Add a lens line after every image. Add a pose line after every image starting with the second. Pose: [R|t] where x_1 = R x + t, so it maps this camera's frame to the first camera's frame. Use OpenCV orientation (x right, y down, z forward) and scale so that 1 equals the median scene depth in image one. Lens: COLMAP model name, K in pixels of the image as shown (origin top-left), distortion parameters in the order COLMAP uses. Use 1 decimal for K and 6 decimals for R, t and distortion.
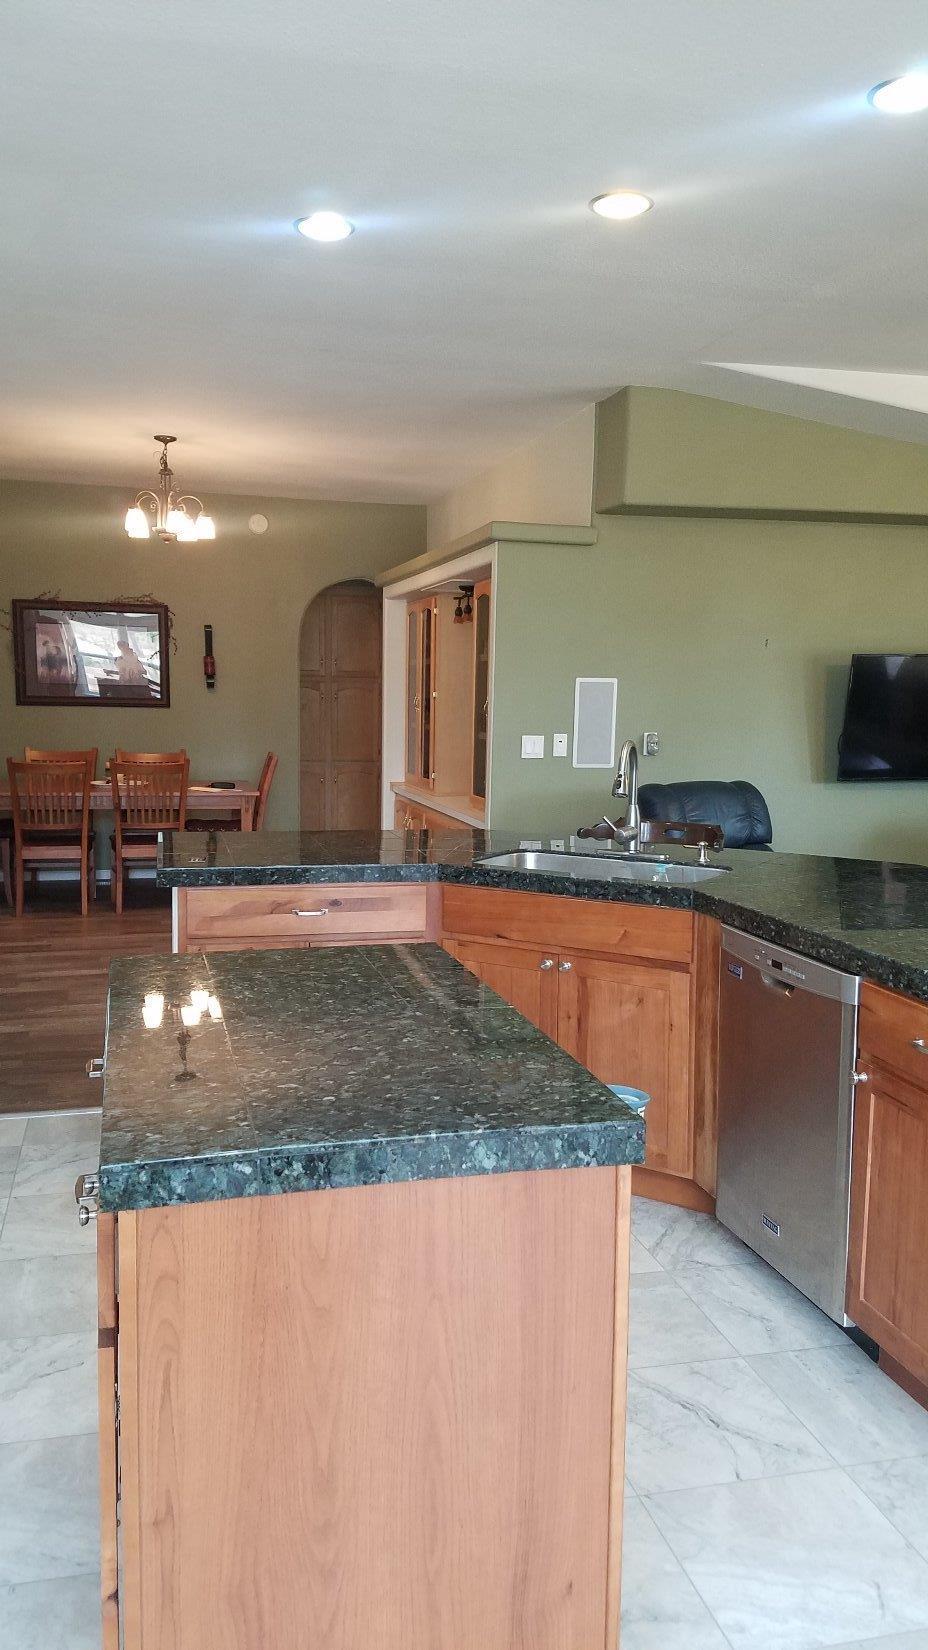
lens RADIAL K [[1217.9, 0, 529.1], [0, 1217.9, 853.3], [0, 0, 1]] dist [0.211904, -0.237068]
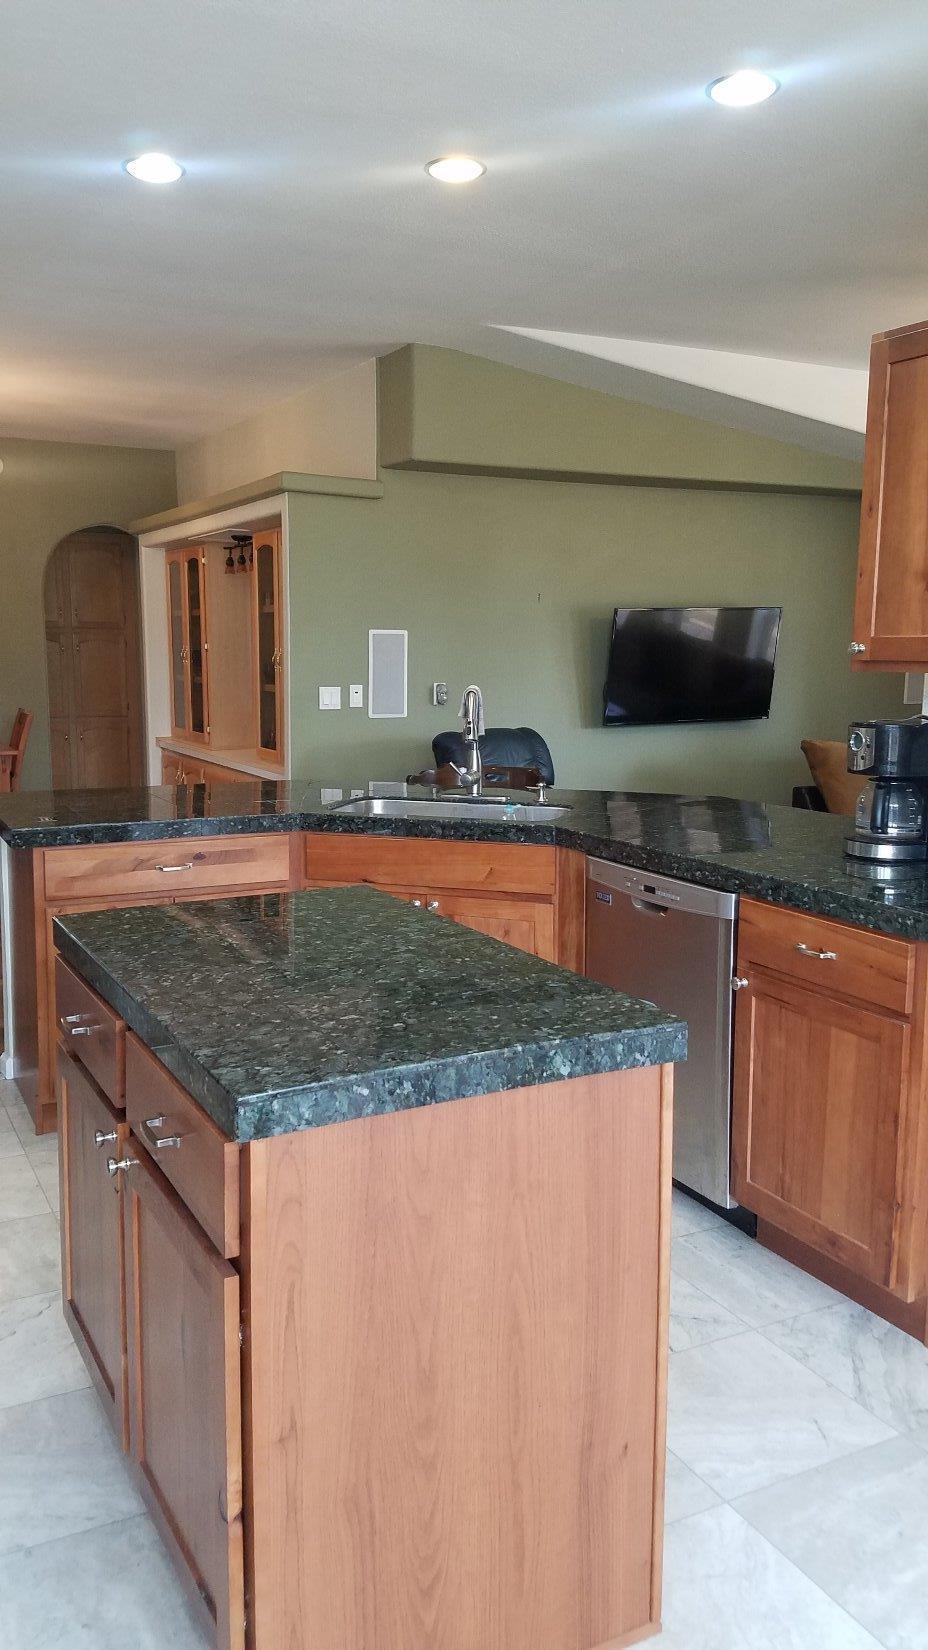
lens RADIAL K [[1210.7, 0, 464.0], [0, 1210.7, 825.0], [0, 0, 1]] dist [0.307575, -0.471535]
pose [[0.972668, -0.043588, 0.228071, -0.205239], [0.040264, 0.999004, 0.019209, 0.005254], [-0.228681, -0.009501, 0.973455, -0.022800]]
